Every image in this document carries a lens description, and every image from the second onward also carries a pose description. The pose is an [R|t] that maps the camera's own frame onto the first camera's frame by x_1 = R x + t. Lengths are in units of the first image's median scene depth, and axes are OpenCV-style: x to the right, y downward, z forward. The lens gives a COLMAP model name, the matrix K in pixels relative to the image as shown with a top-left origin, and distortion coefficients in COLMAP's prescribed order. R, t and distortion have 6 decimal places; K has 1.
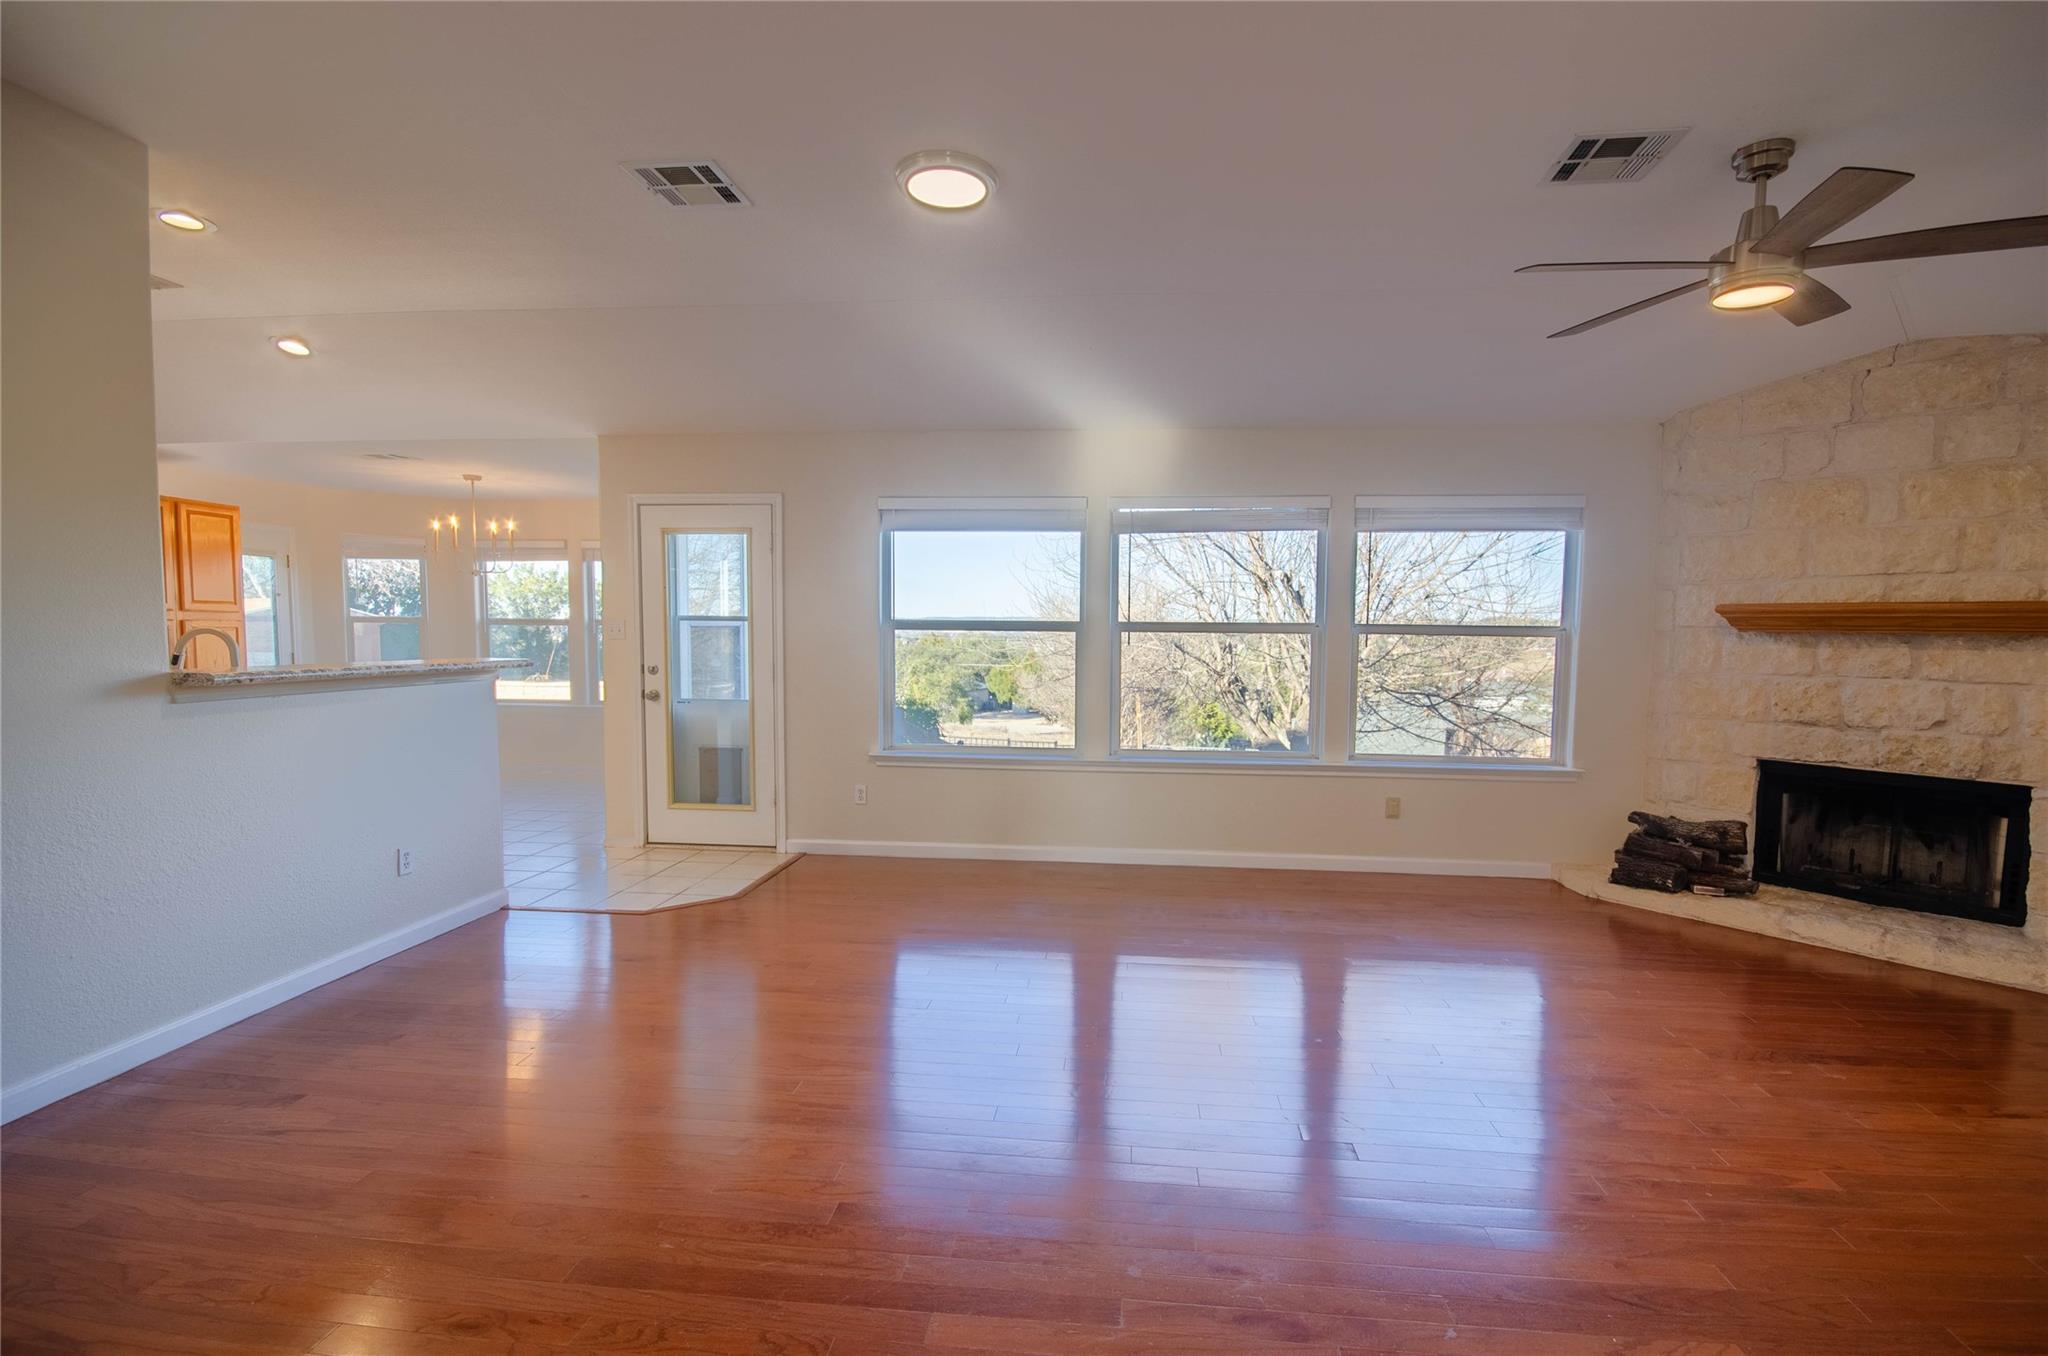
lens RADIAL K [[902.1, 0, 1056.5], [0, 902.1, 691.5], [0, 0, 1]] dist [0.007771, -0.008158]
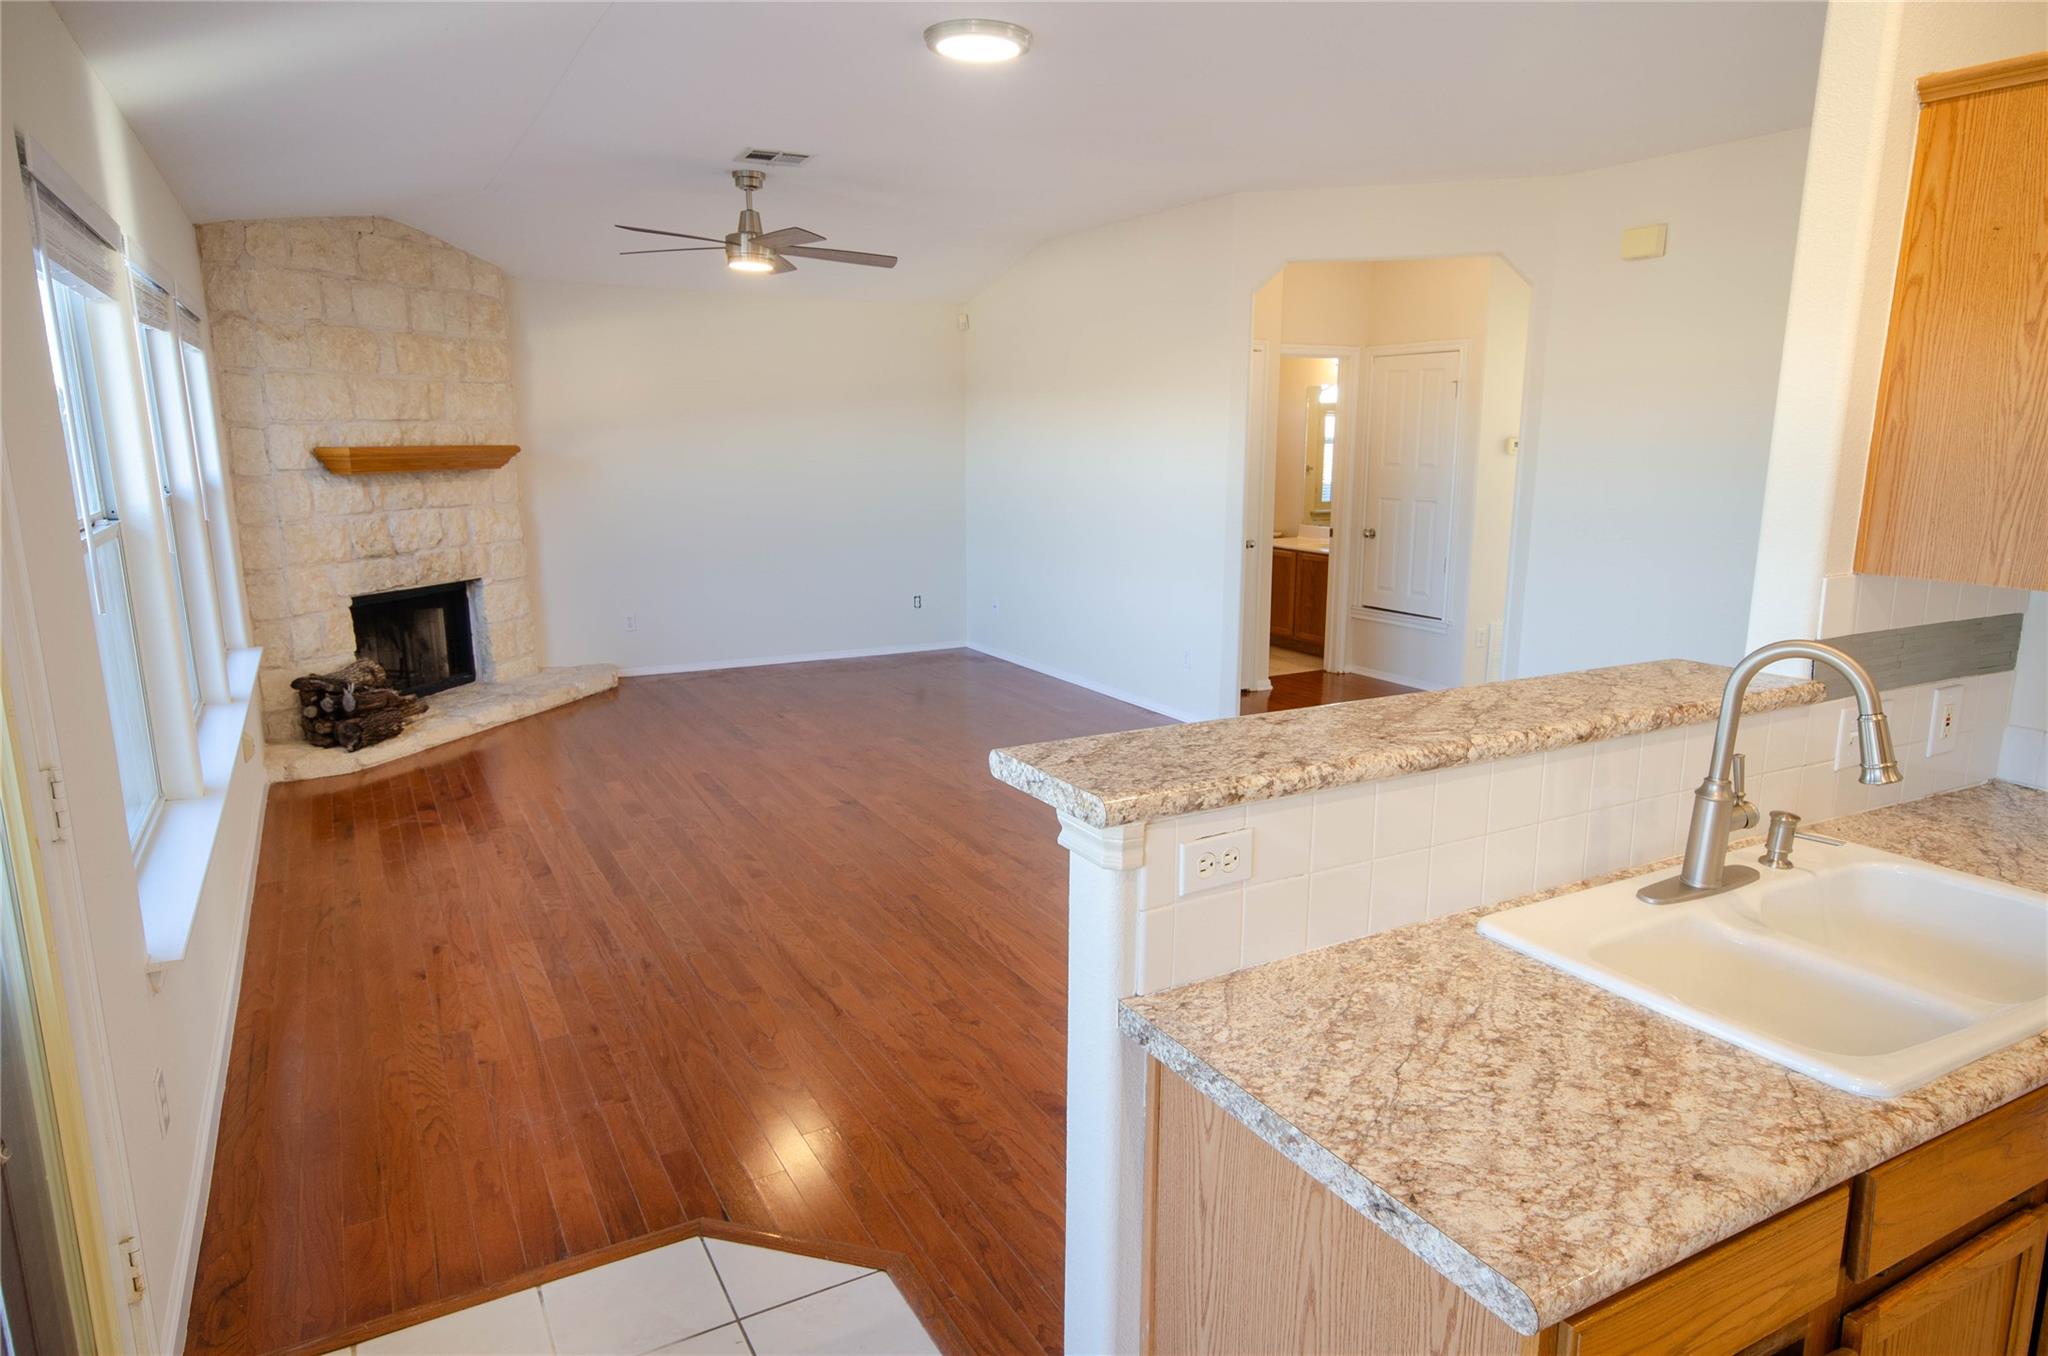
lens RADIAL K [[1265.6, 0, 1073.0], [0, 1265.6, 705.3], [0, 0, 1]] dist [0.011423, 0.004197]
pose [[-0.583427, -0.187362, 0.790259, -0.895366], [0.042324, 0.964690, 0.259965, -0.151708], [-0.811062, 0.185117, -0.554896, 1.170729]]
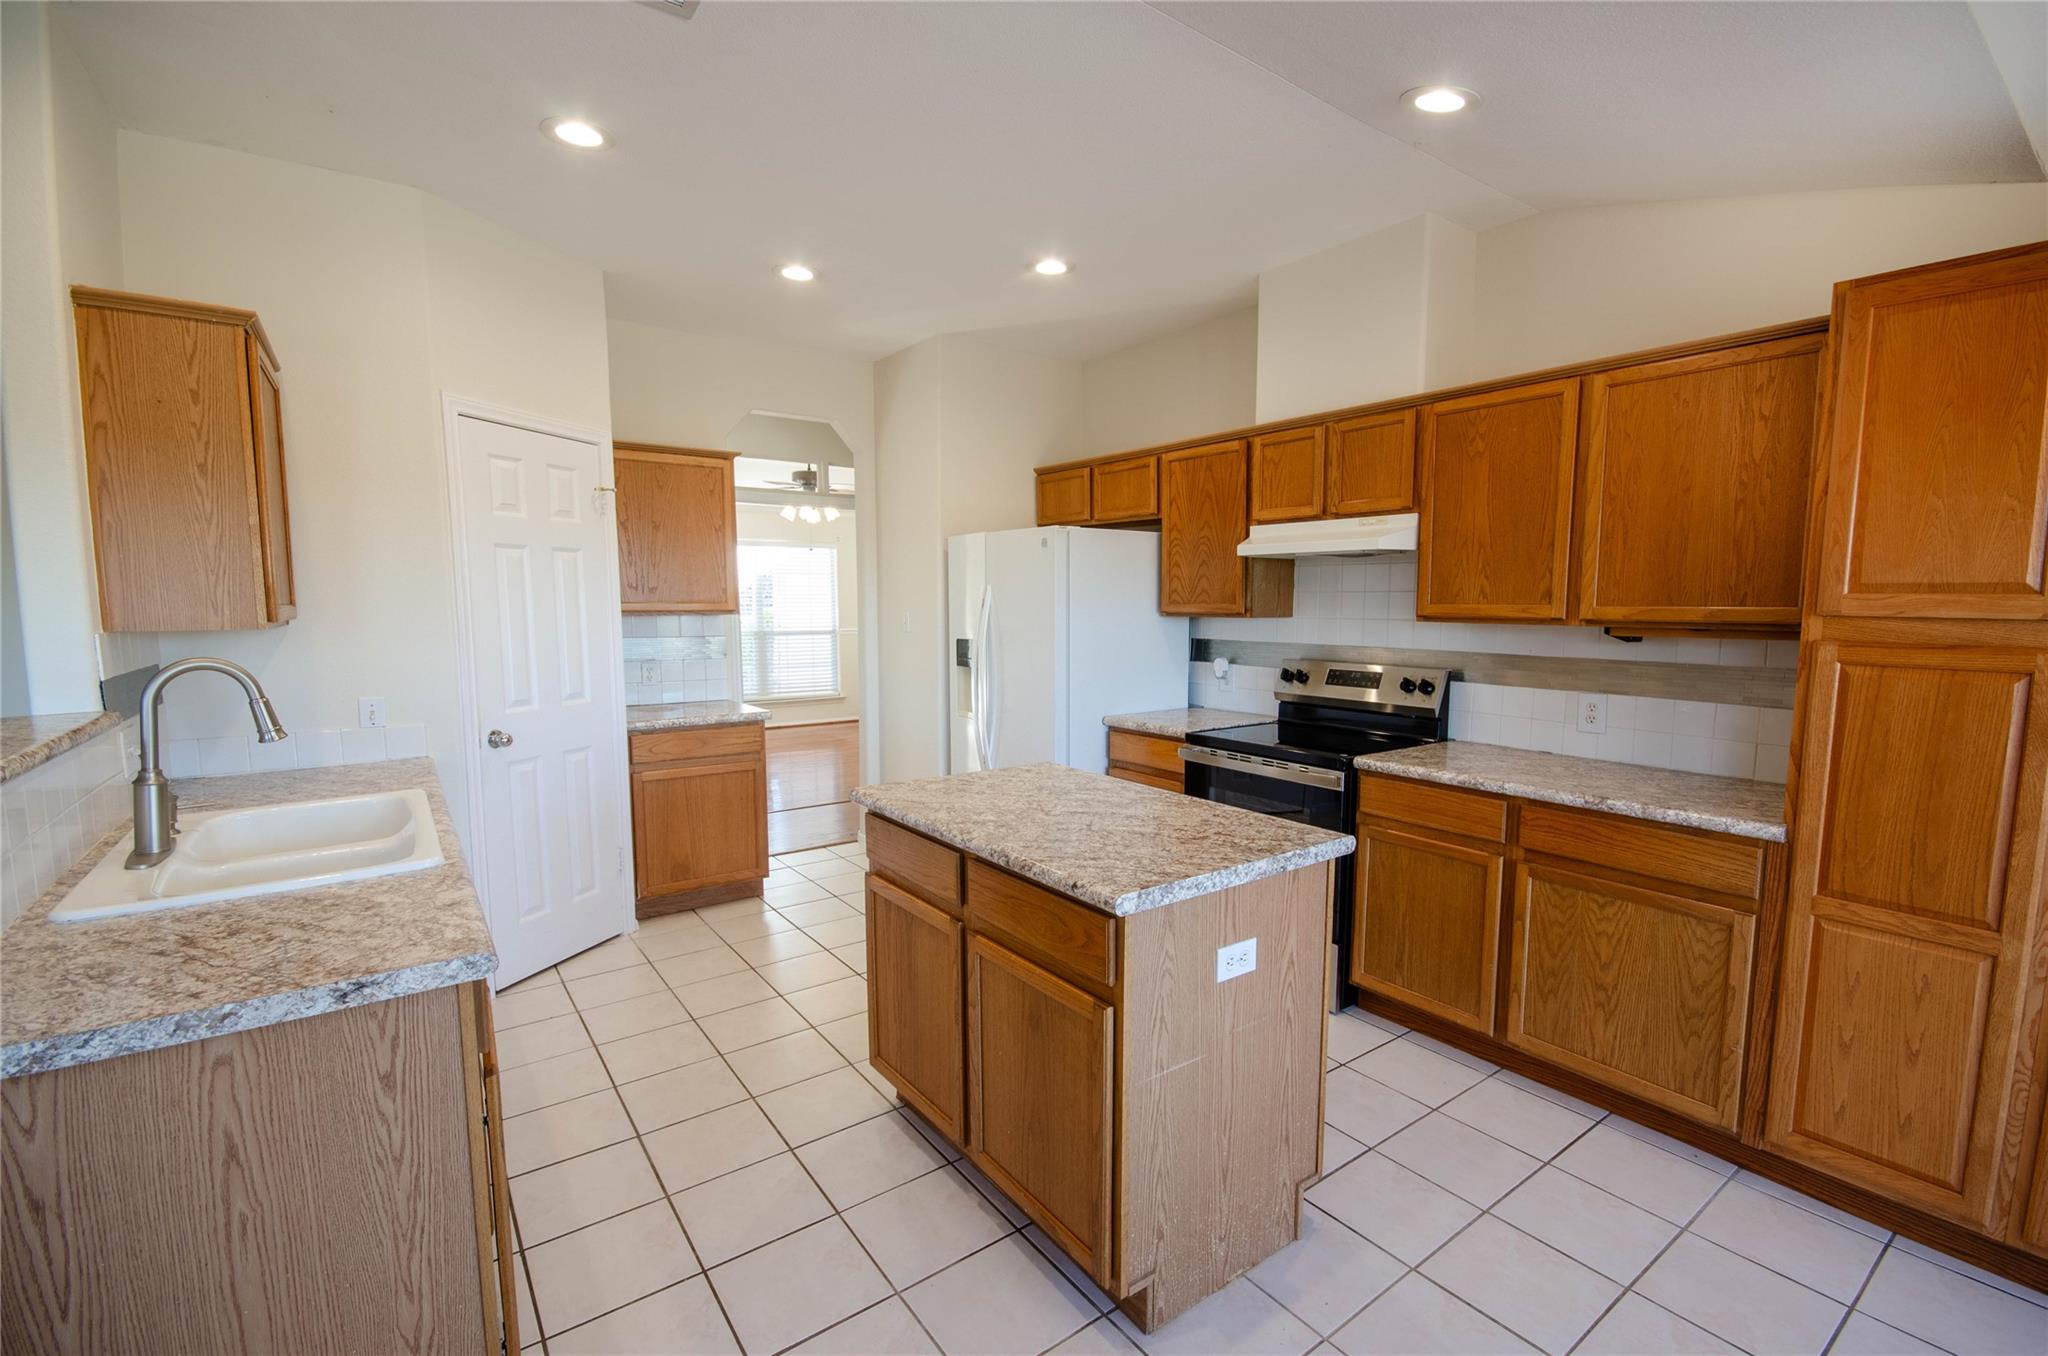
lens RADIAL K [[902.1, 0, 1056.5], [0, 902.1, 695.1], [0, 0, 1]] dist [0.007771, -0.008158]
pose [[-0.736298, 0.062295, -0.673784, -0.713781], [-0.053125, 0.987358, 0.149341, -0.123656], [0.674569, 0.145754, -0.723680, 1.338219]]
